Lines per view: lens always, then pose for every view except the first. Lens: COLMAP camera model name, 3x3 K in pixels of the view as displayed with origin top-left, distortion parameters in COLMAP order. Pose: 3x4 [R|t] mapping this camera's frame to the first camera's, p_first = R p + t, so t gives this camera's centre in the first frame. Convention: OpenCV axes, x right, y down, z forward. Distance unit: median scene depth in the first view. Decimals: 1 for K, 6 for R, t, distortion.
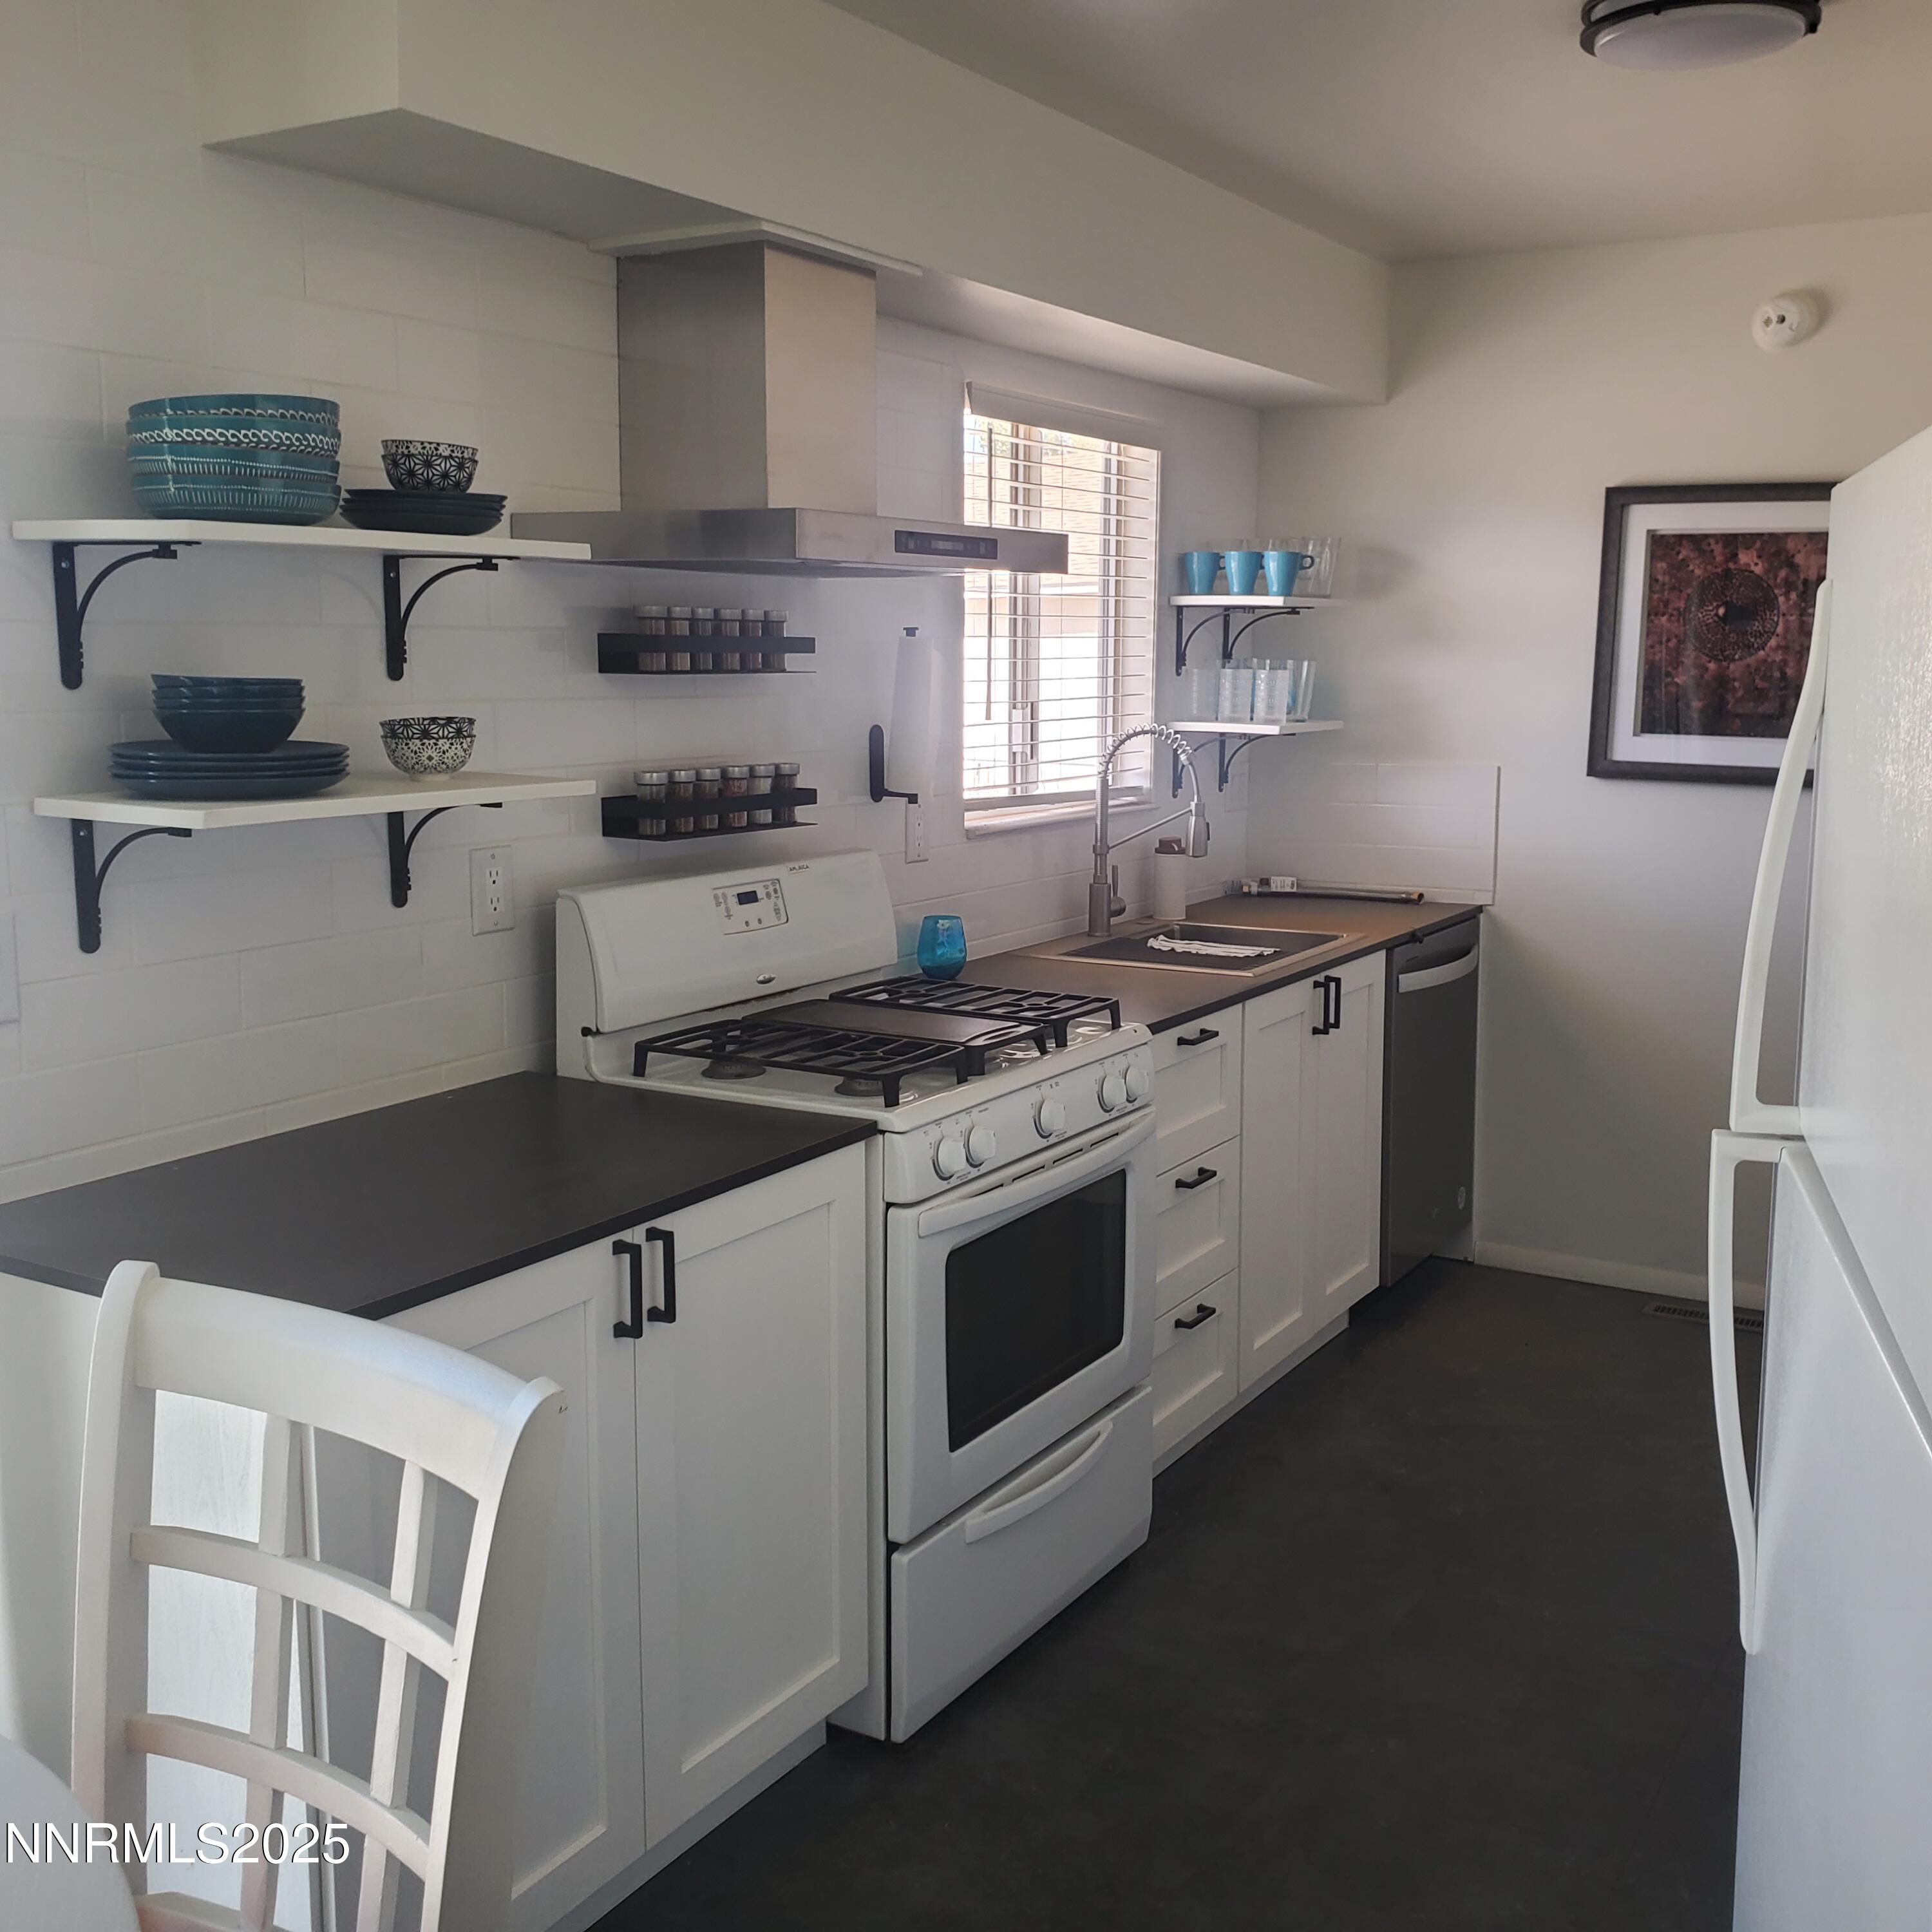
lens RADIAL K [[1999.6, 0, 966.1], [0, 1999.6, 951.4], [0, 0, 1]] dist [-0.001754, 0.000000]
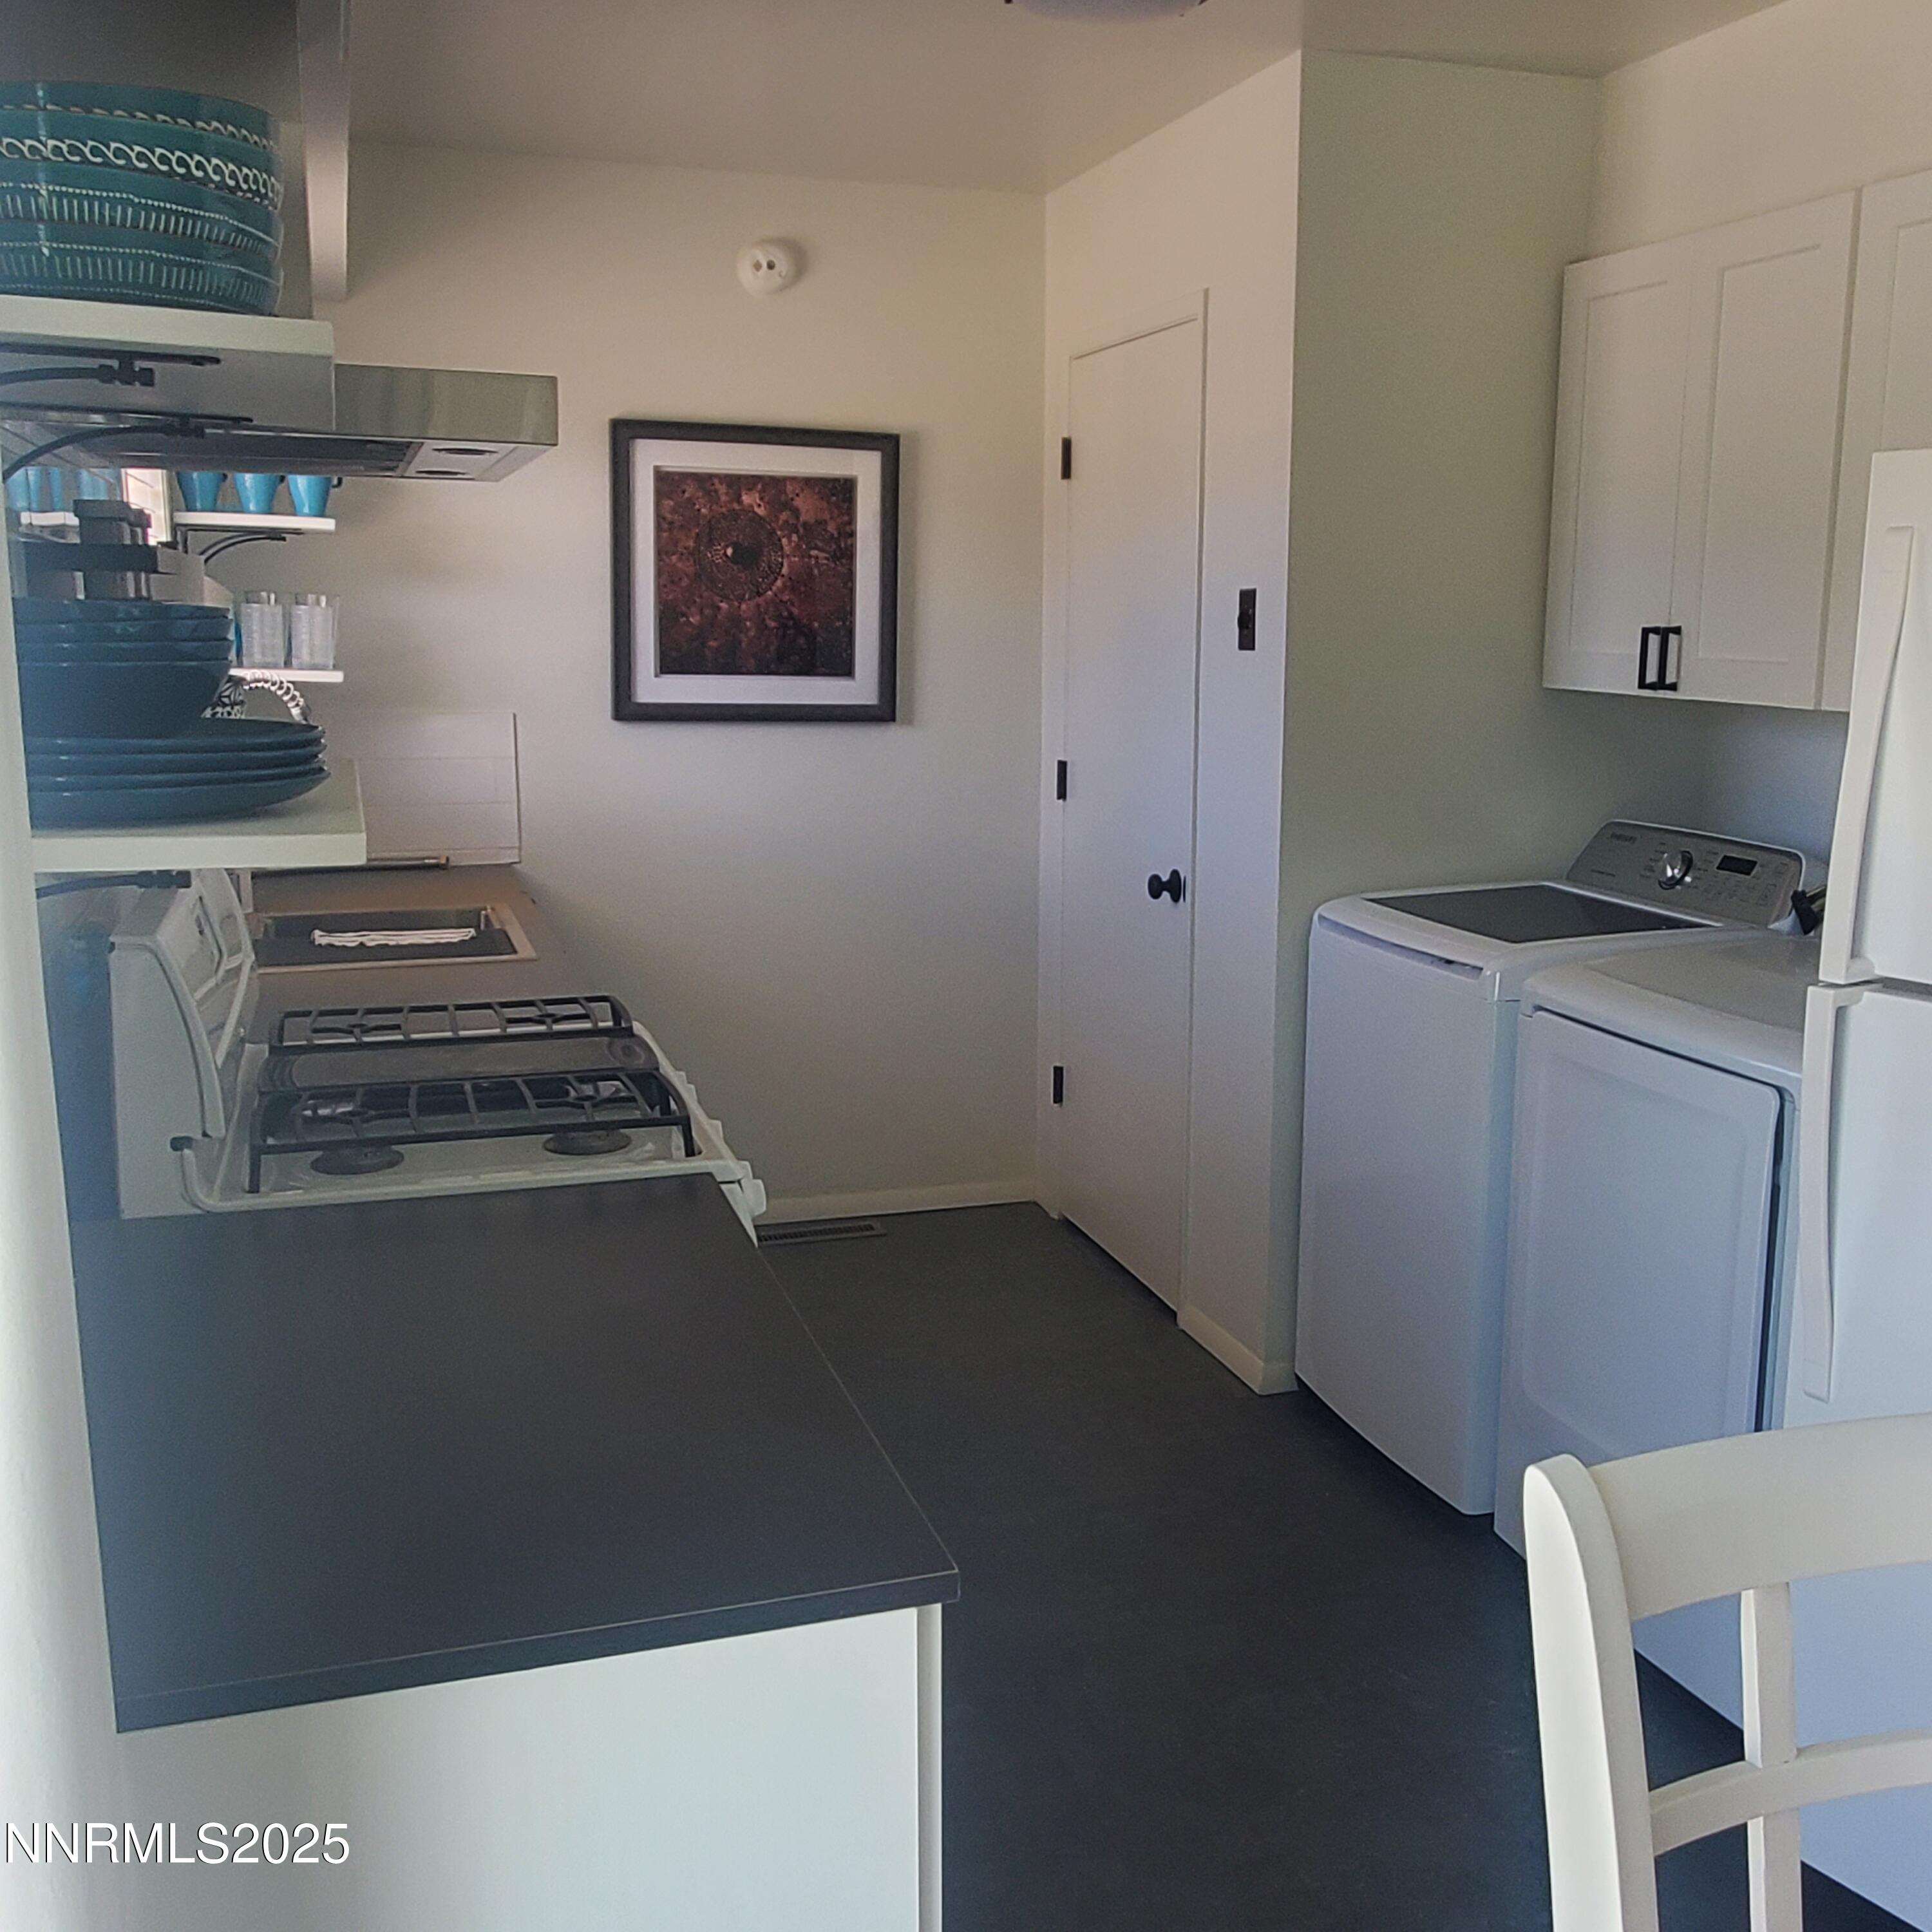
lens RADIAL K [[2042.3, 0, 972.6], [0, 2042.3, 954.6], [0, 0, 1]] dist [0.041959, 0.000000]
pose [[0.652630, -0.121015, 0.747950, -0.589044], [0.102685, 0.992182, 0.070932, -0.049130], [-0.750686, 0.030511, 0.659954, 0.395607]]
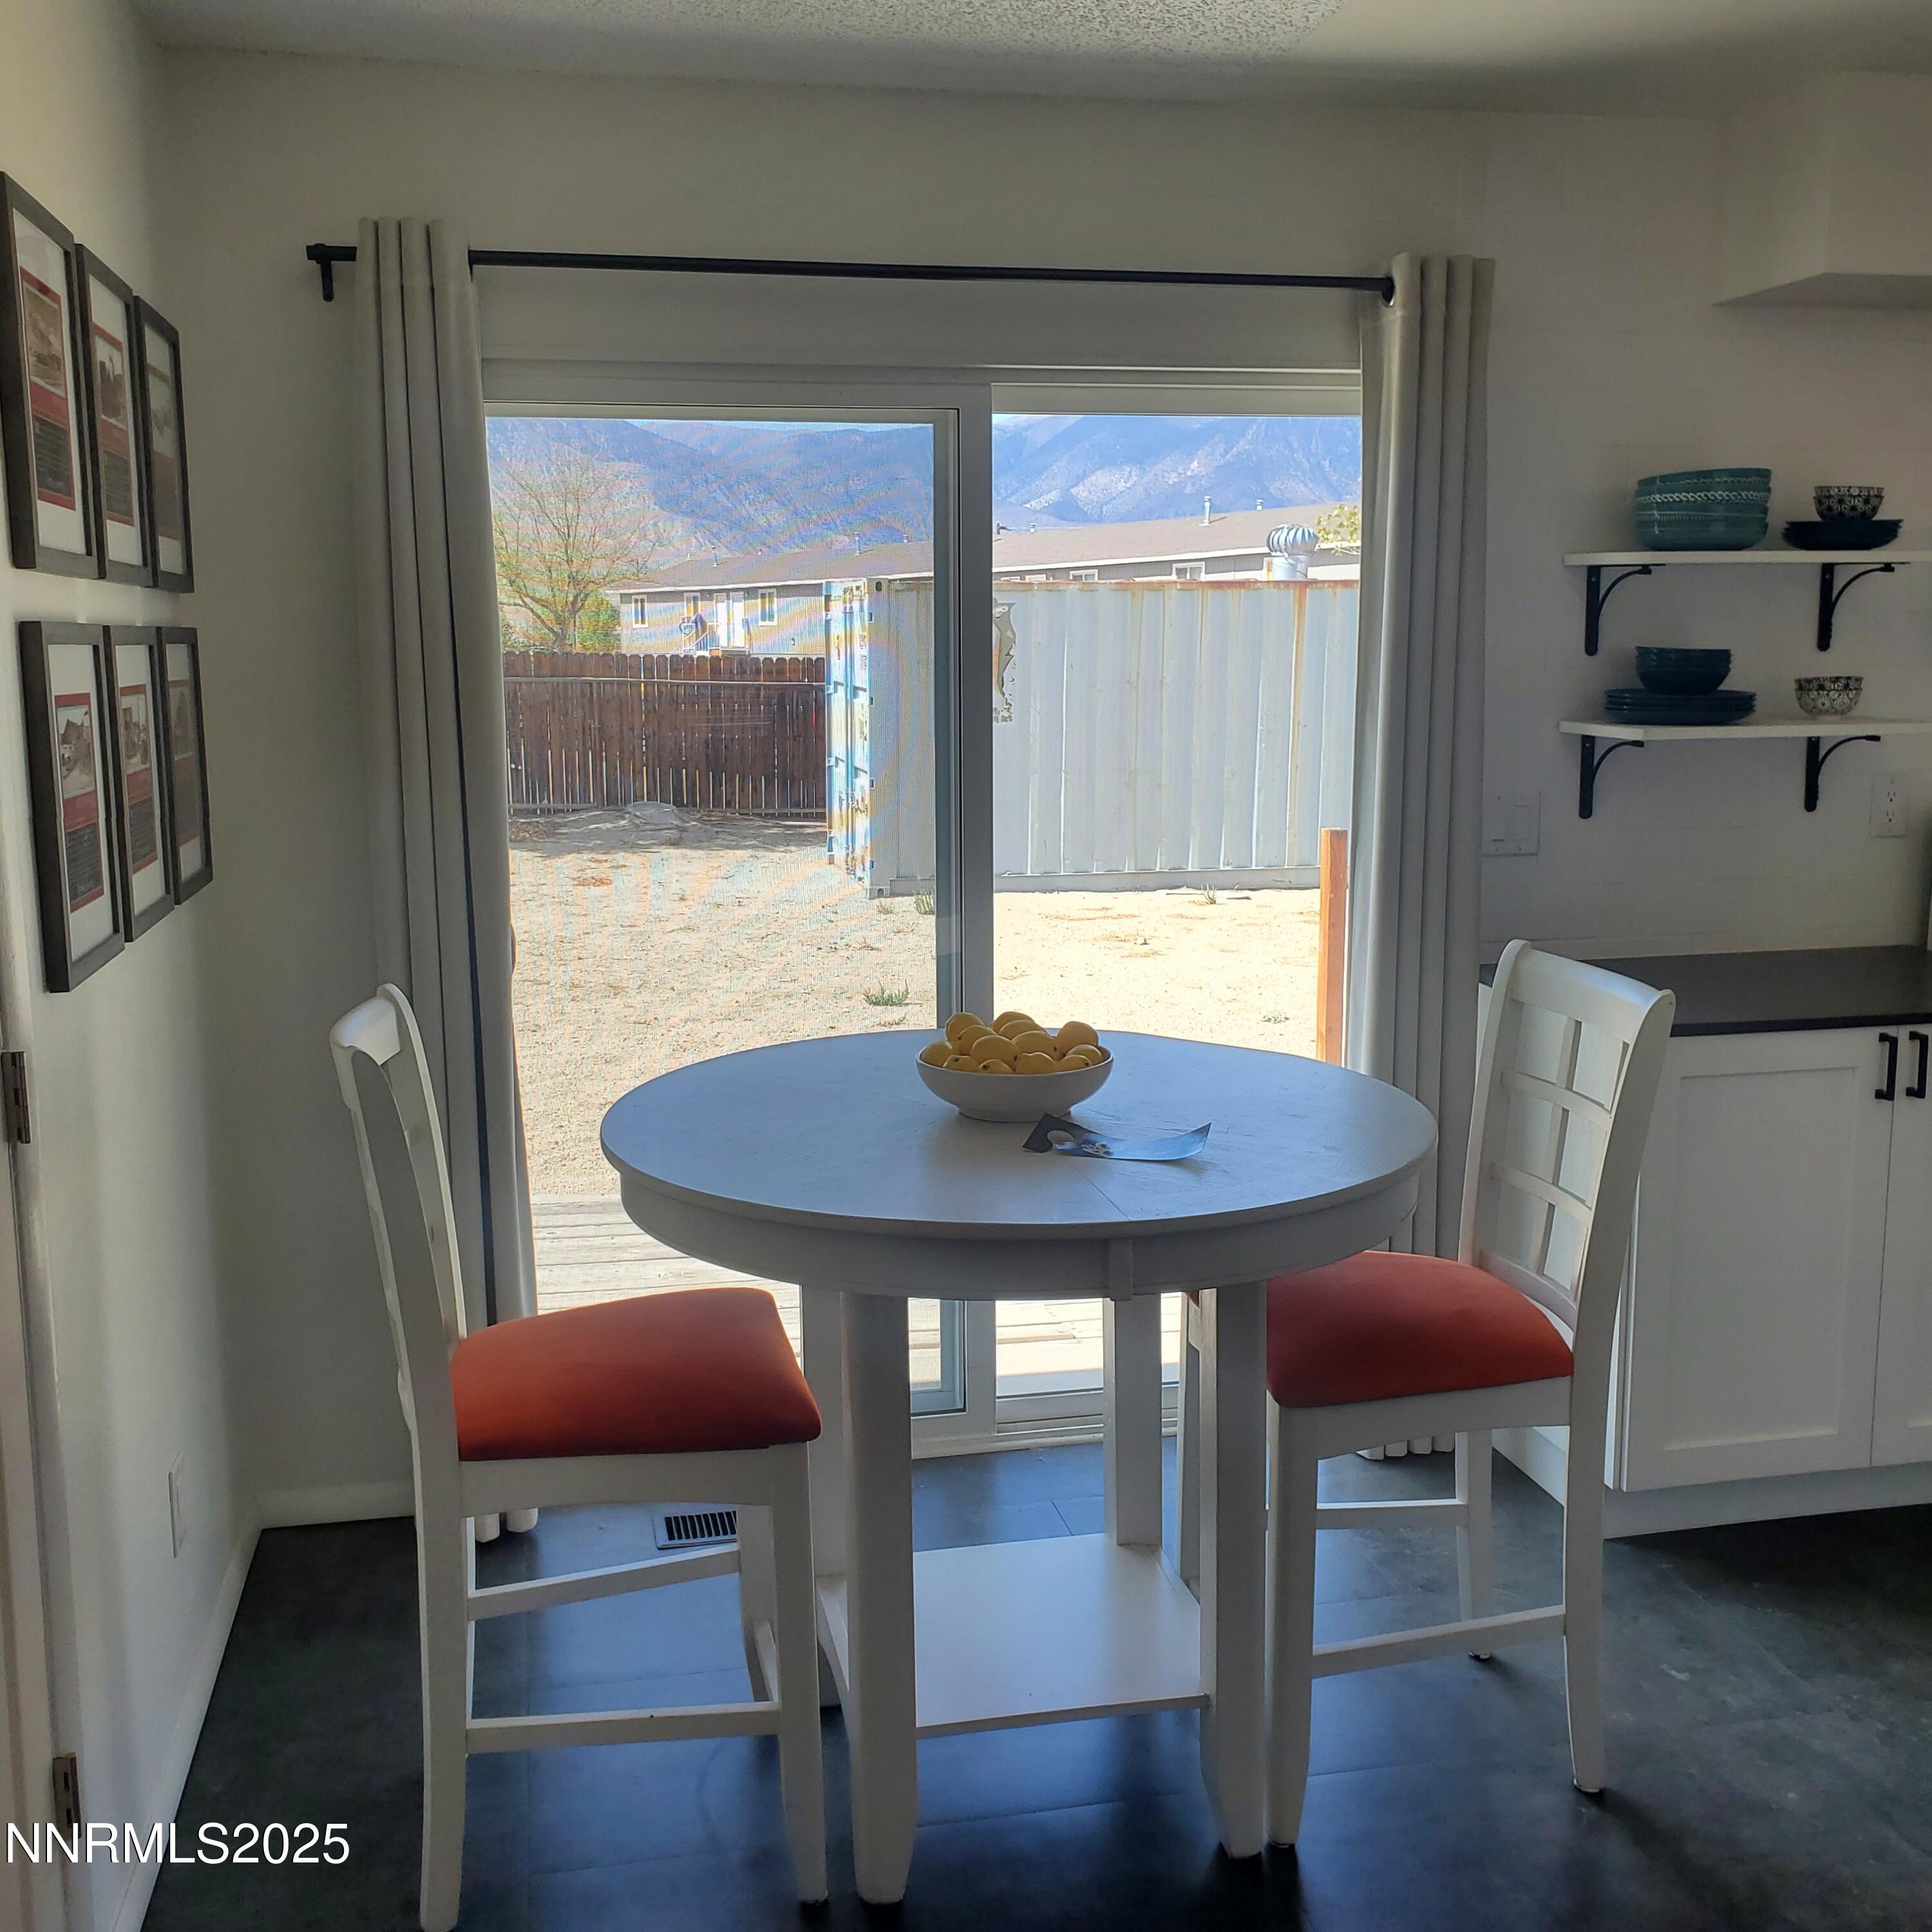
lens RADIAL K [[1999.6, 0, 956.3], [0, 1999.6, 932.2], [0, 0, 1]] dist [-0.001754, 0.000000]
pose [[0.685108, 0.102784, -0.721153, 0.357952], [-0.100983, 0.993837, 0.045714, 0.063861], [0.721408, 0.041505, 0.691265, -0.442234]]
